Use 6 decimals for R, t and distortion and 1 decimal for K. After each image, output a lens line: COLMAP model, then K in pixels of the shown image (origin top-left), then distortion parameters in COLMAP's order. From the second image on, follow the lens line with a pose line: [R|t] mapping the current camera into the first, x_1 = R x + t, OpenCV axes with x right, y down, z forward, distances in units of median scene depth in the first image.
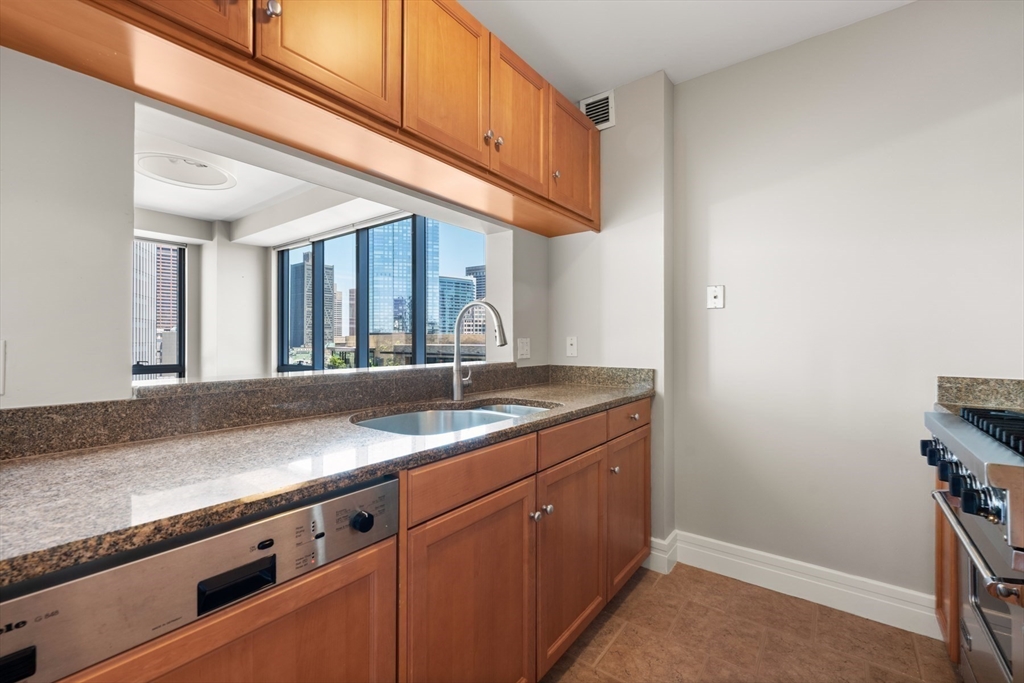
lens RADIAL K [[429.8, 0, 512.9], [0, 429.8, 339.7], [0, 0, 1]] dist [-0.001252, -0.000002]
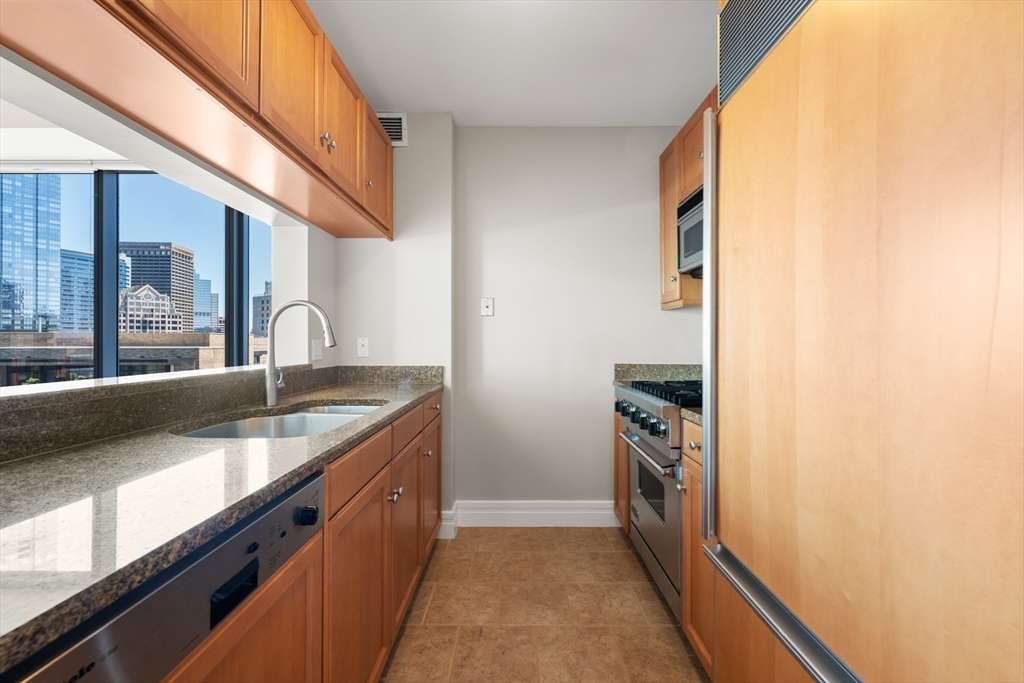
lens RADIAL K [[429.6, 0, 515.3], [0, 429.6, 340.6], [0, 0, 1]] dist [-0.001534, 0.000051]
pose [[0.797472, 0.001648, 0.603354, -0.260102], [-0.001717, 0.999998, -0.000462, -0.000384], [-0.603354, -0.000667, 0.797473, -0.057295]]
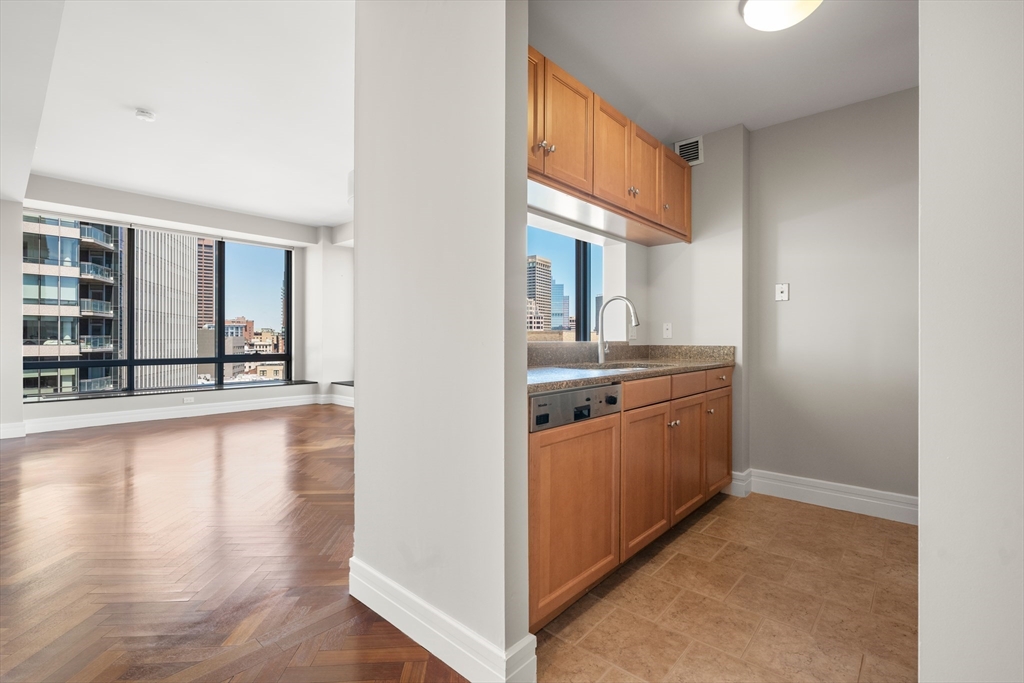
lens RADIAL K [[466.3, 0, 514.8], [0, 466.3, 340.2], [0, 0, 1]] dist [-0.000815, -0.000227]
pose [[0.997312, 0.000913, -0.073273, -0.298718], [-0.000547, 0.999987, 0.005022, 0.051227], [0.073277, -0.004968, 0.997299, -0.603426]]
